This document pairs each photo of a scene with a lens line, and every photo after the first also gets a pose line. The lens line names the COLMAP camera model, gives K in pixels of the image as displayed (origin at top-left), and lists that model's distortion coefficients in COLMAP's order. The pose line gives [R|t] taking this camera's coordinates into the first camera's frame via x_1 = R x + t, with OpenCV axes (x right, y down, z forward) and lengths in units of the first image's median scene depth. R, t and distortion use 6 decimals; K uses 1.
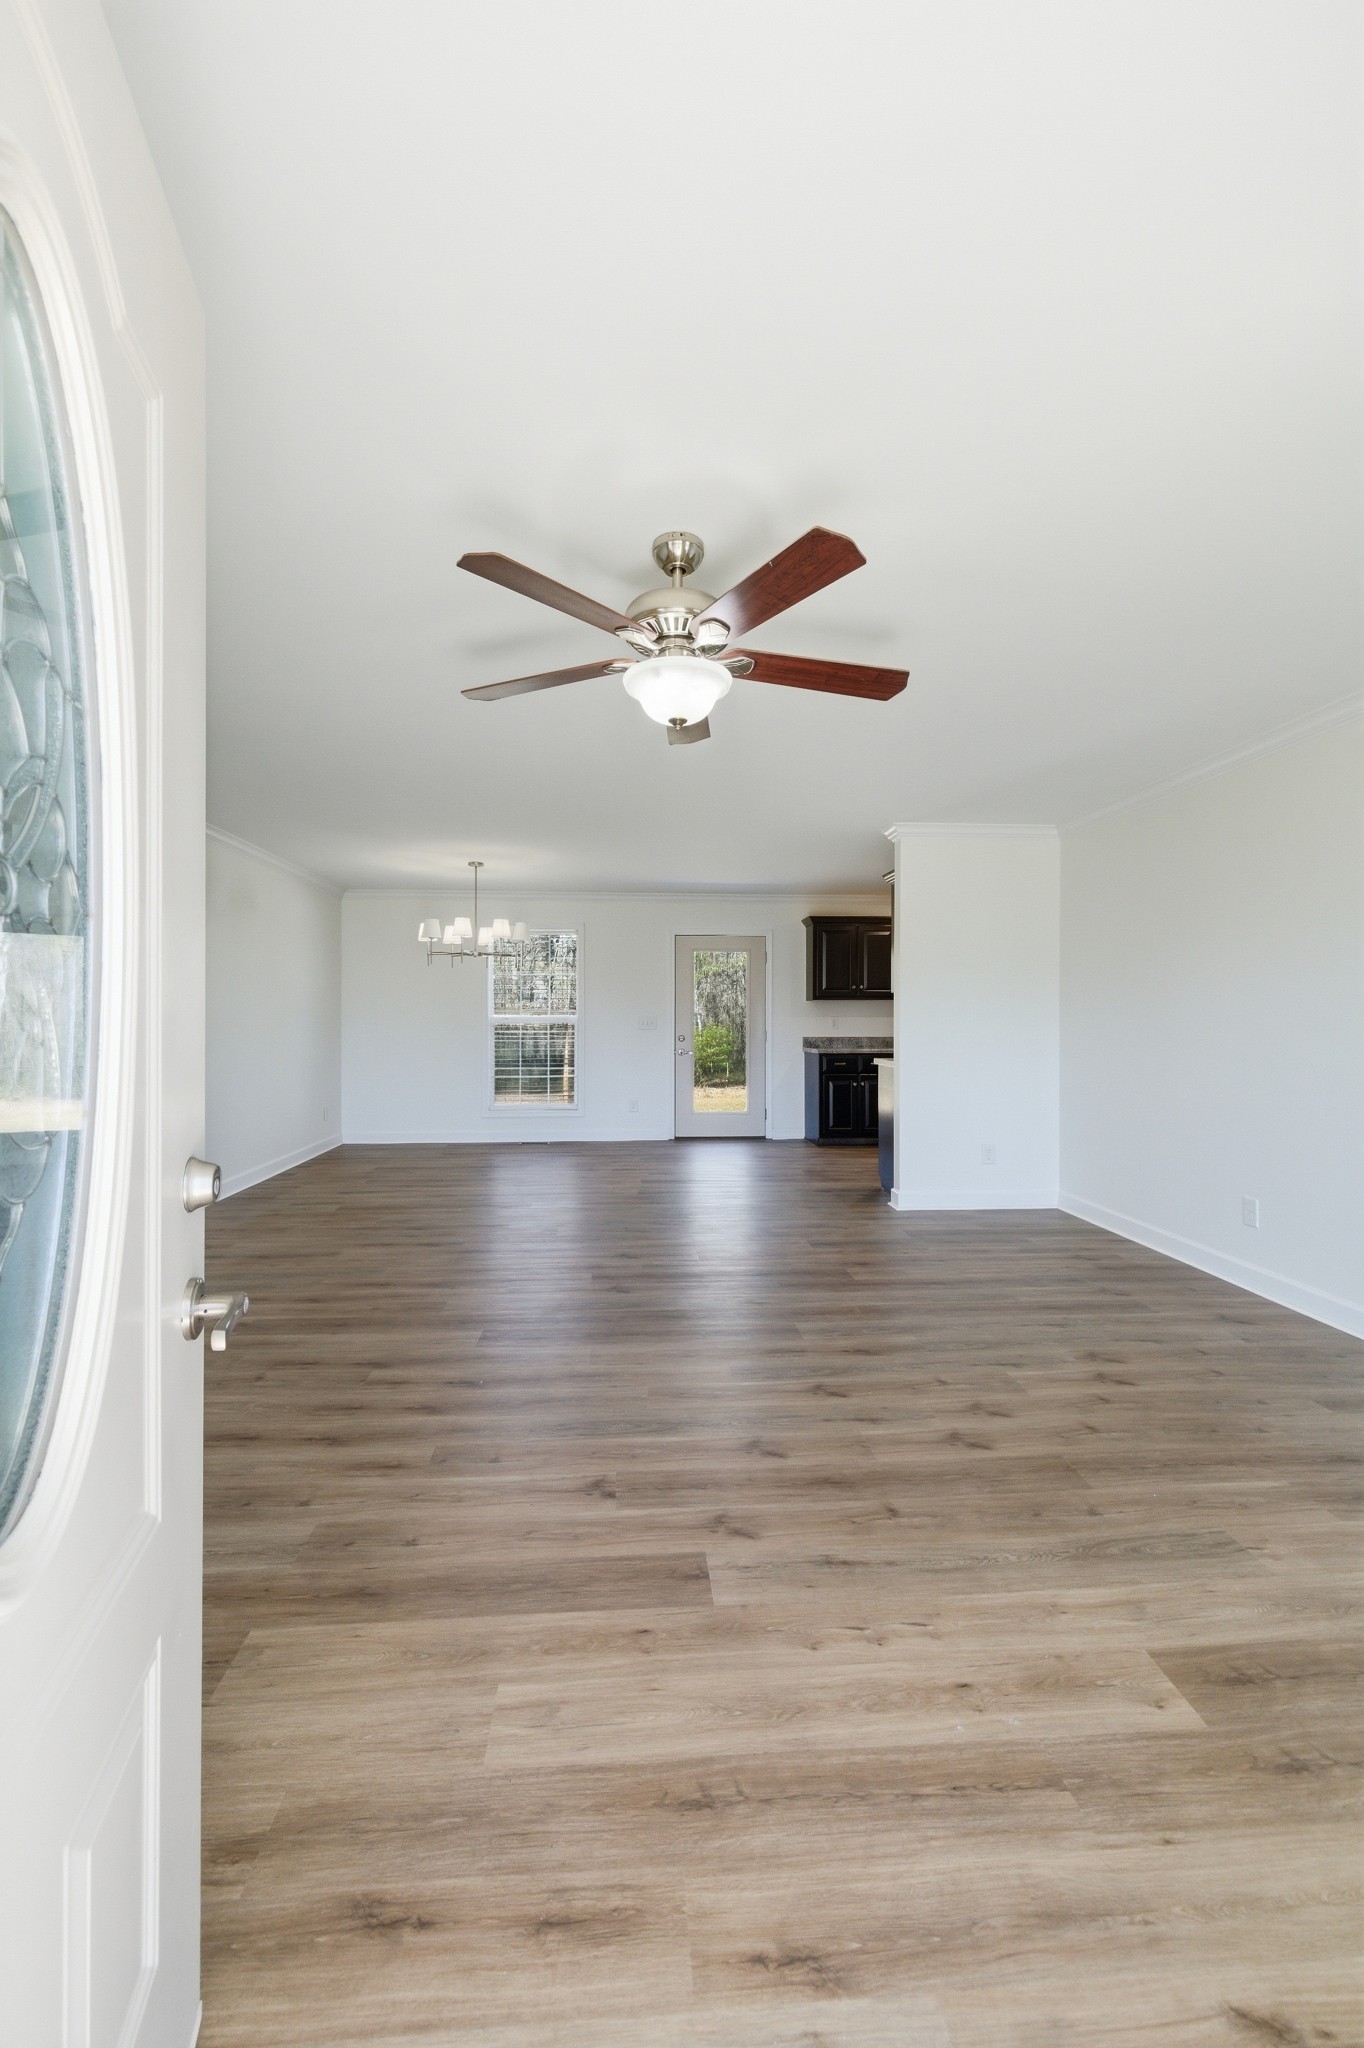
lens RADIAL K [[849.7, 0, 683.2], [0, 849.7, 1016.7], [0, 0, 1]] dist [0.001006, 0.000639]
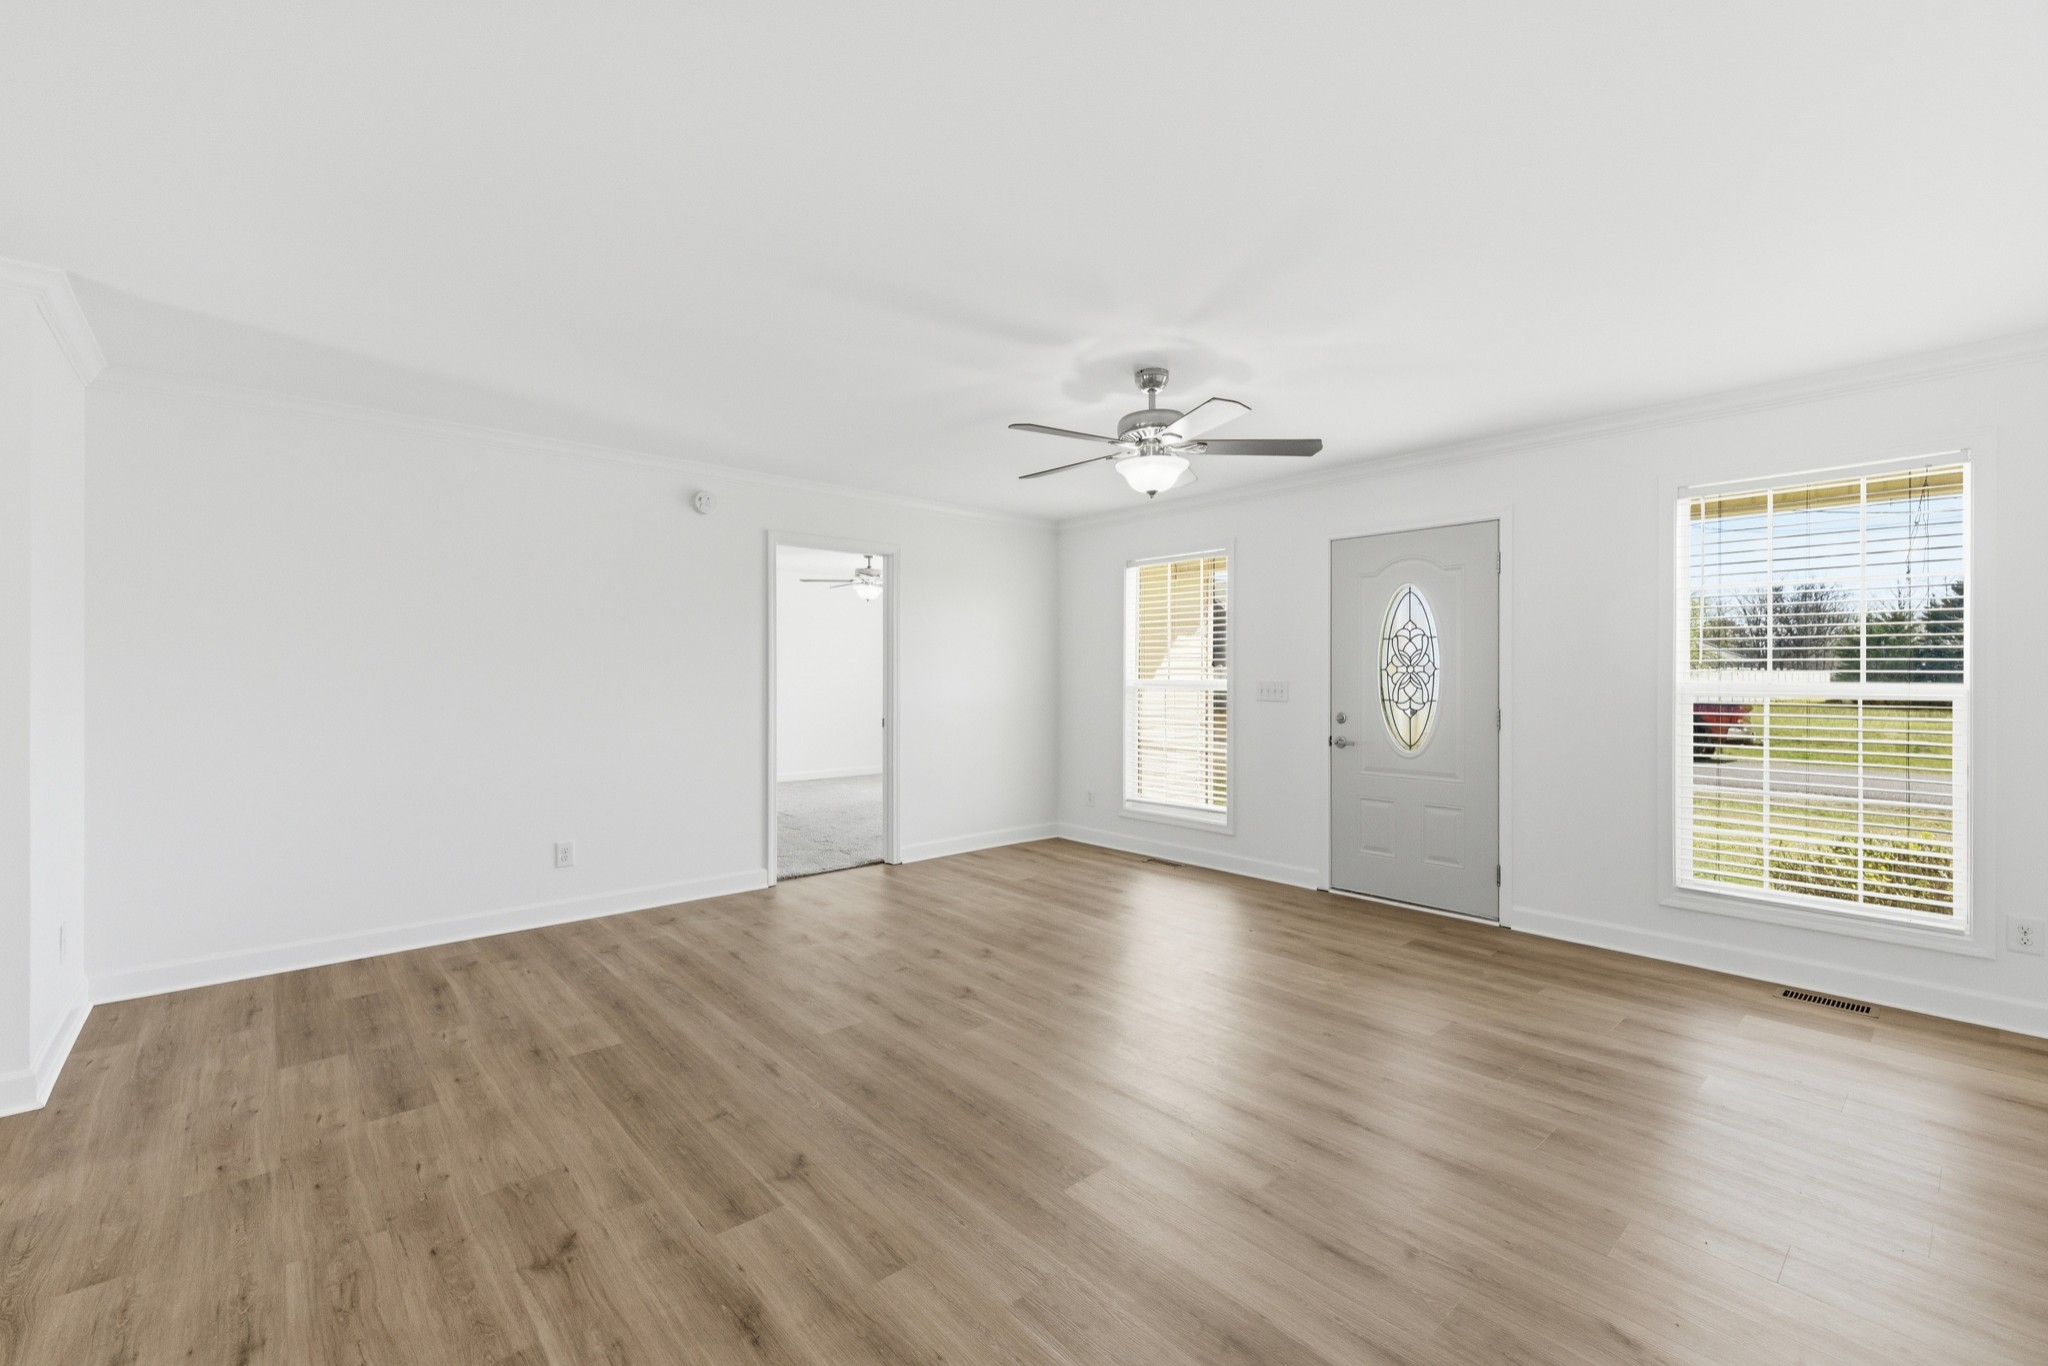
lens RADIAL K [[858.4, 0, 1026.1], [0, 858.4, 677.3], [0, 0, 1]] dist [0.002688, -0.000183]
pose [[-0.610577, -0.002636, 0.791953, -1.307030], [-0.002303, 0.999996, 0.001552, -0.021360], [-0.791954, -0.000877, -0.610581, 2.564731]]
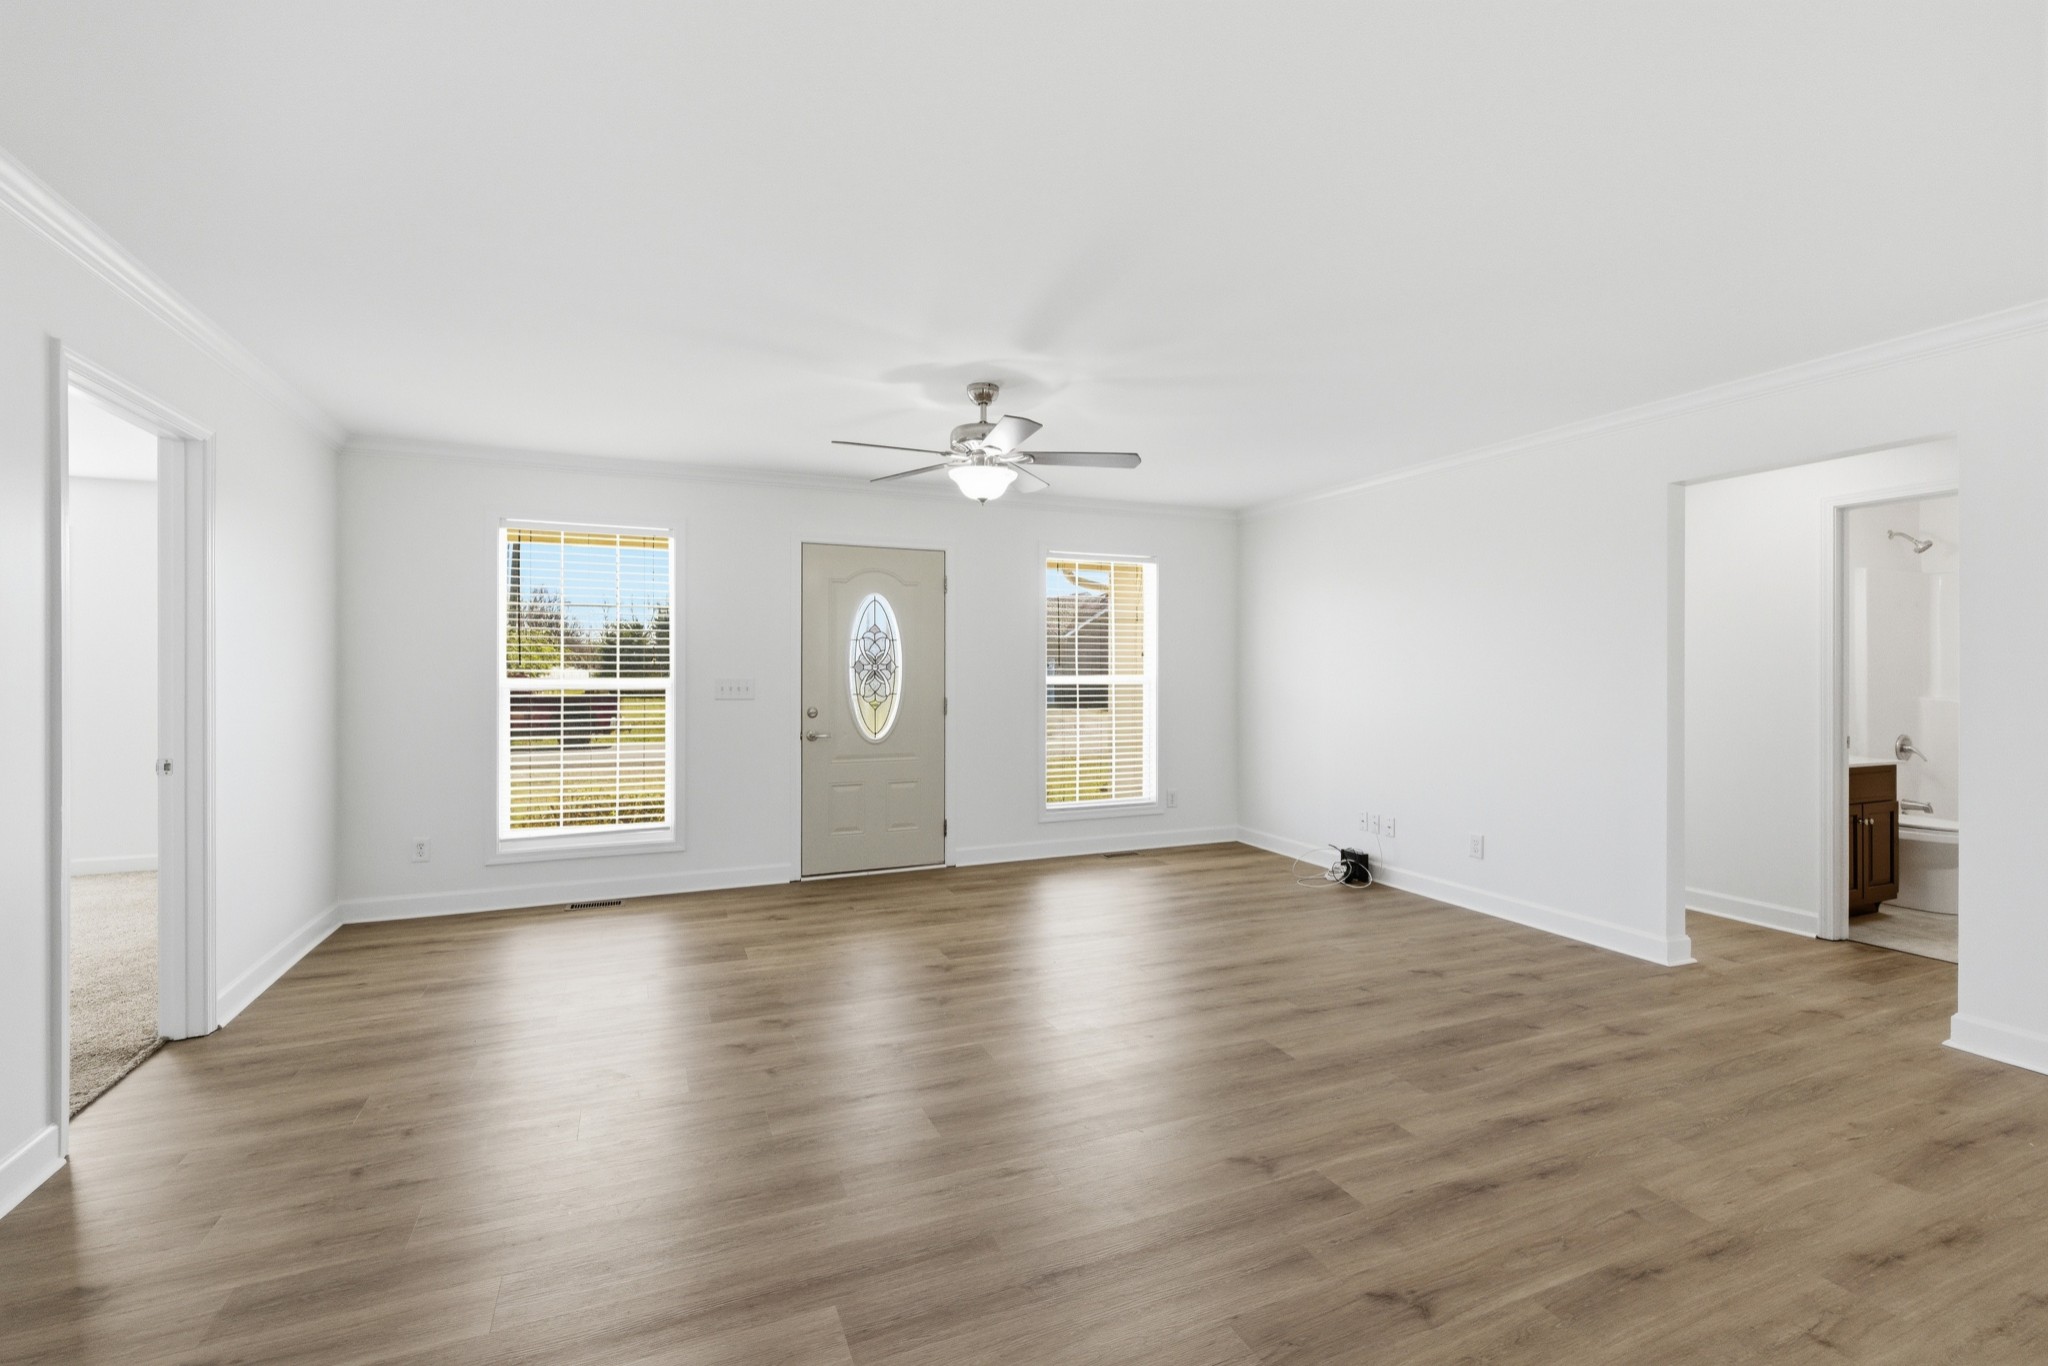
lens RADIAL K [[896.6, 0, 1025.6], [0, 896.6, 677.2], [0, 0, 1]] dist [0.002834, 0.000302]
pose [[-0.943204, 0.002412, -0.332205, 0.569880], [0.000452, 0.999982, 0.005978, -0.027041], [0.332214, 0.005488, -0.943188, 3.174968]]
